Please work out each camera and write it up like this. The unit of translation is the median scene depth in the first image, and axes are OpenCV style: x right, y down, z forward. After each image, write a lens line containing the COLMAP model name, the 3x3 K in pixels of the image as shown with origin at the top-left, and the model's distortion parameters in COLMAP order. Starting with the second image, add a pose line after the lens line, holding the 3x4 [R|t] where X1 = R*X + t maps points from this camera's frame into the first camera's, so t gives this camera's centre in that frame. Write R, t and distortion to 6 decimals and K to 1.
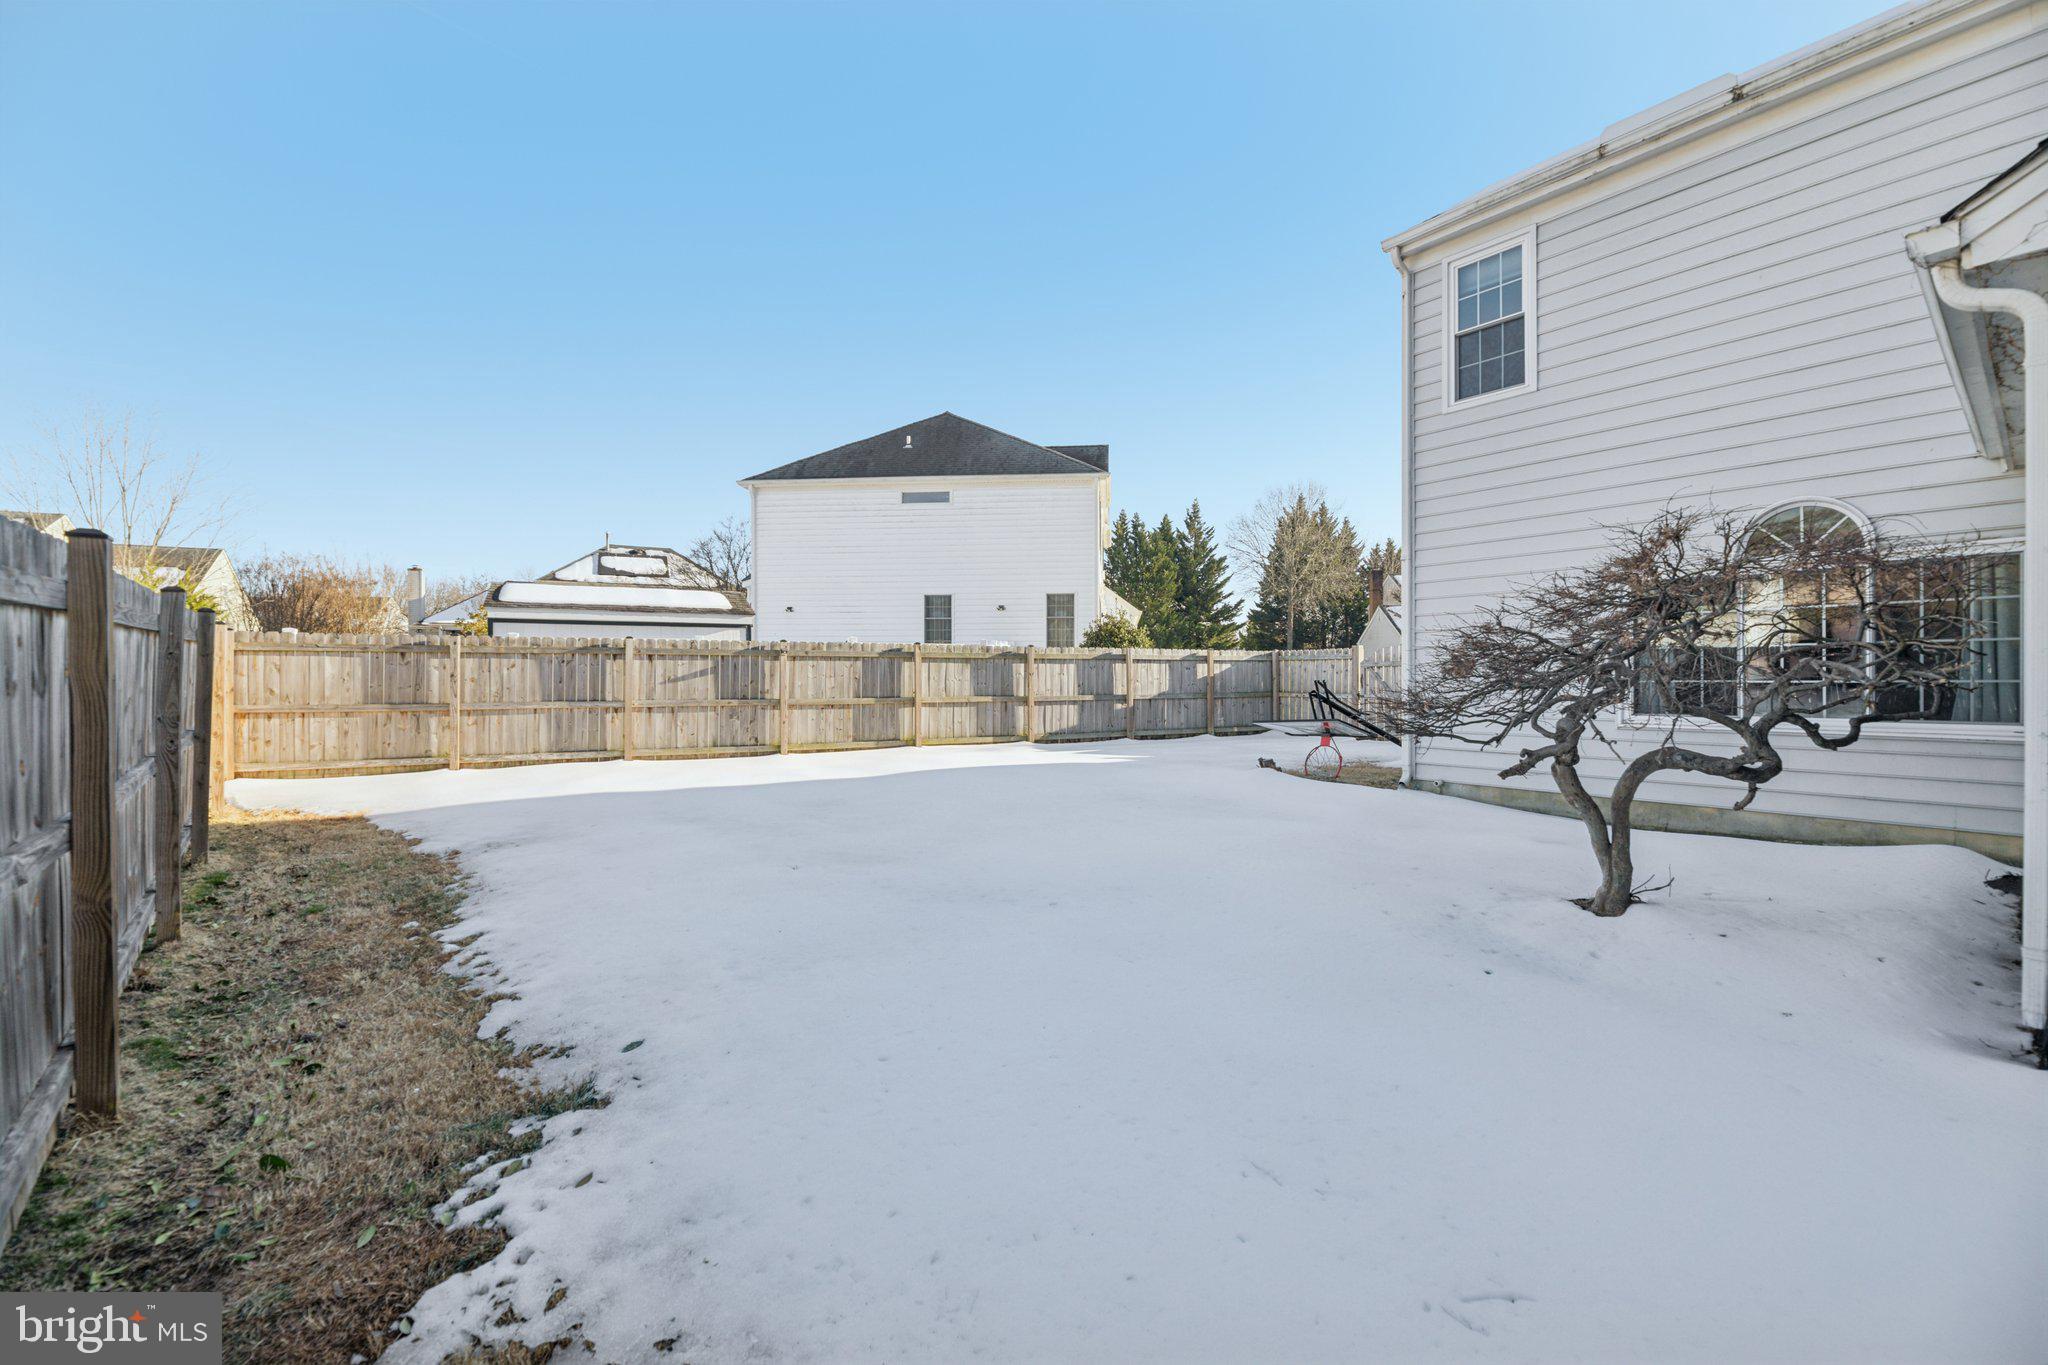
lens RADIAL K [[817.2, 0, 1024.0], [0, 817.2, 682.5], [0, 0, 1]] dist [0.000623, 0.000096]
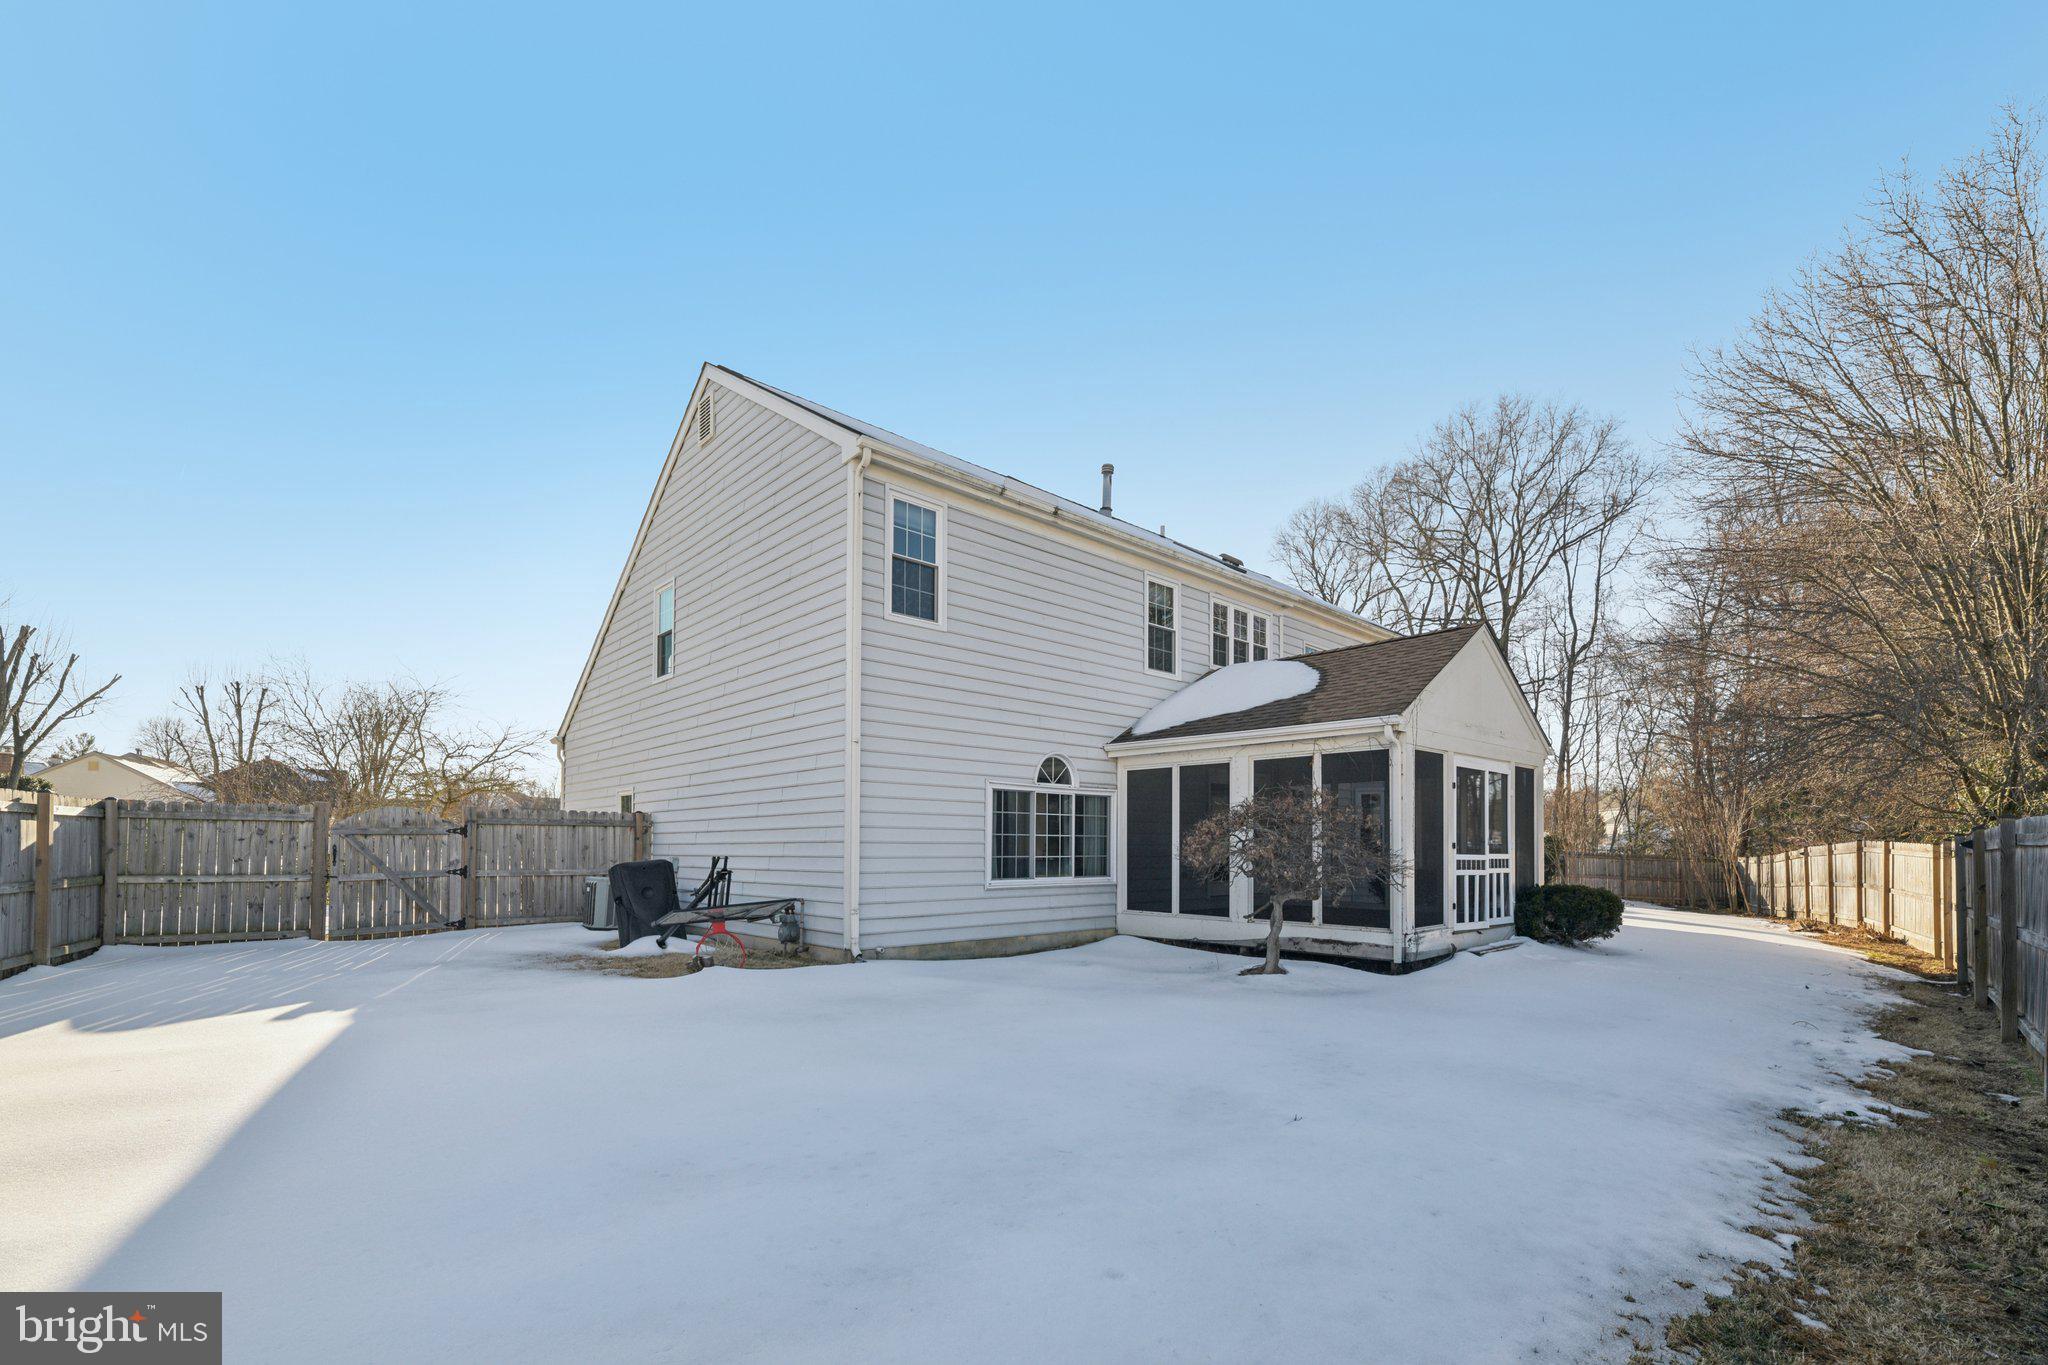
lens RADIAL K [[897.9, 0, 1042.7], [0, 897.9, 835.1], [0, 0, 1]] dist [-0.041741, 0.000107]
pose [[-0.070851, 0.021421, 0.997257, -0.810485], [0.000430, 0.999770, -0.021445, -0.005259], [-0.997487, -0.001091, -0.070844, 0.977155]]
